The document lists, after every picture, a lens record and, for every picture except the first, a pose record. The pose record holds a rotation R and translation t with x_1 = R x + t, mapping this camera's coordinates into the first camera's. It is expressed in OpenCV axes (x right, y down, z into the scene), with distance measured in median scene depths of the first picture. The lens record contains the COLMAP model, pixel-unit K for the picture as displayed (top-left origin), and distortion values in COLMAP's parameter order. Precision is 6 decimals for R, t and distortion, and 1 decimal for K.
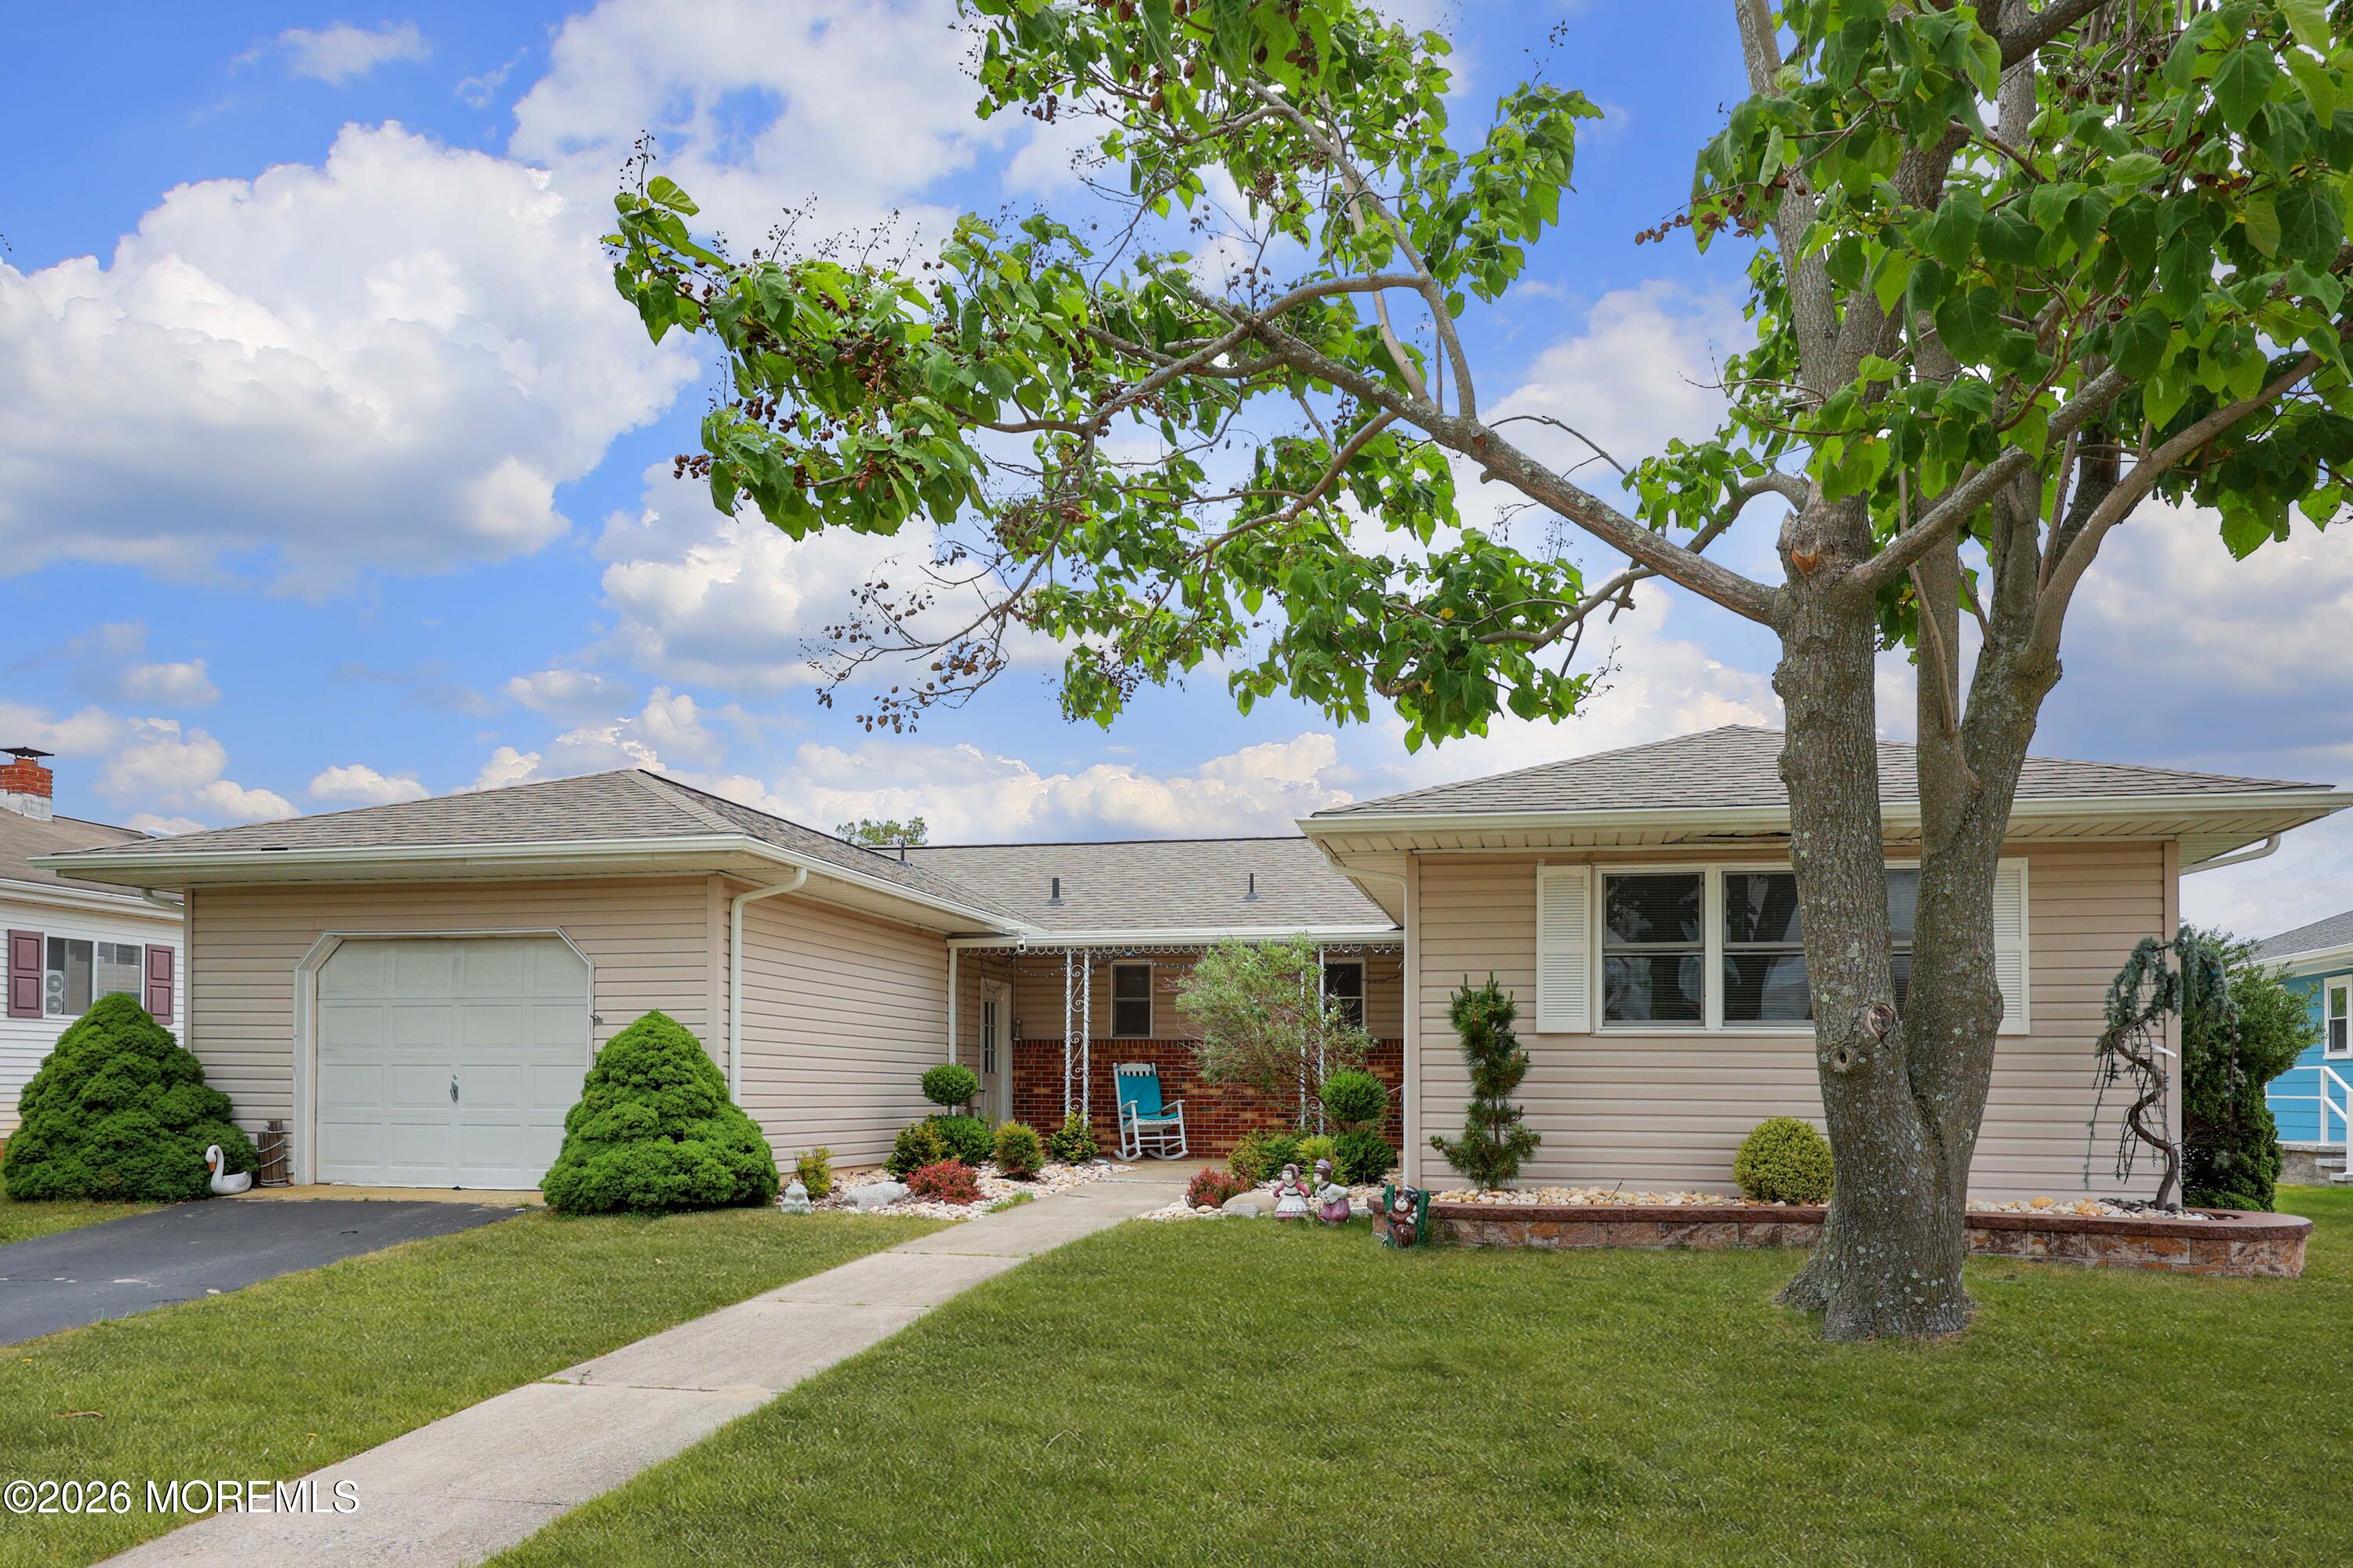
lens RADIAL K [[1404.4, 0, 1172.1], [0, 1404.4, 1073.4], [0, 0, 1]] dist [0.000188, -0.000103]
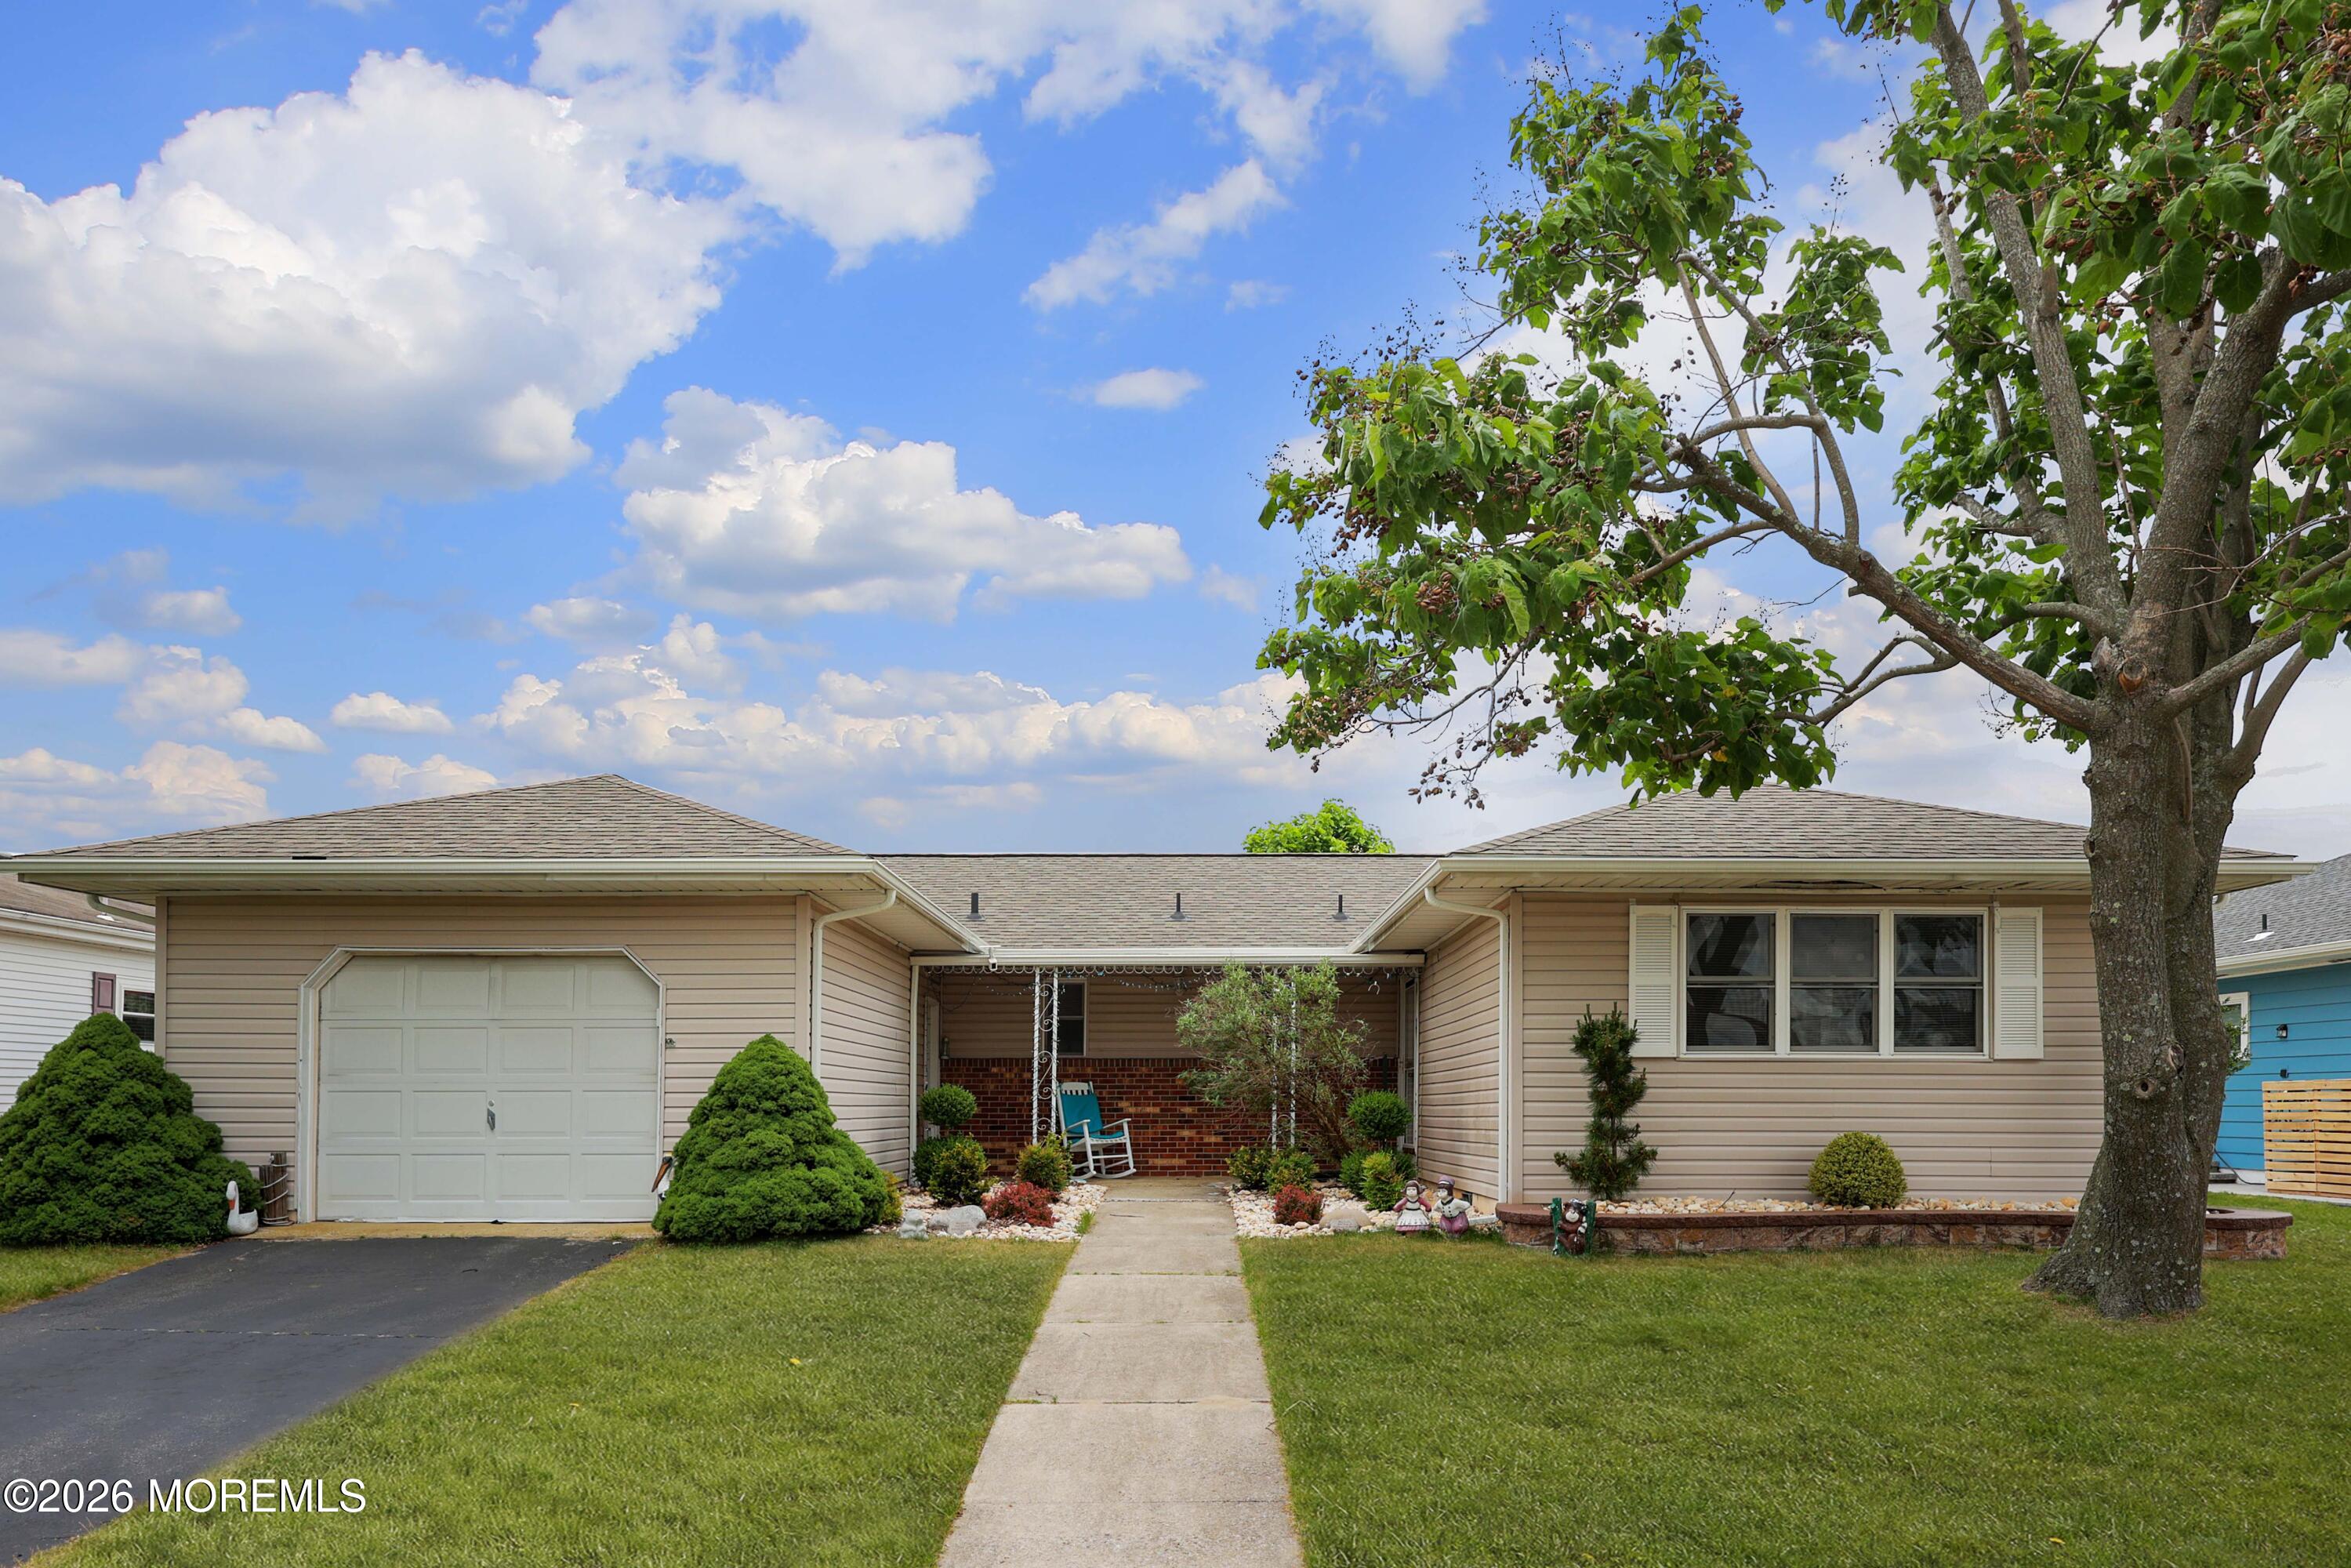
lens RADIAL K [[1470.9, 0, 1105.9], [0, 1470.9, 1088.3], [0, 0, 1]] dist [0.001836, 0.000064]
pose [[0.982035, -0.005969, 0.188607, -0.322526], [0.005501, 0.999980, 0.003004, -0.009125], [-0.188621, -0.001913, 0.982048, -0.046423]]
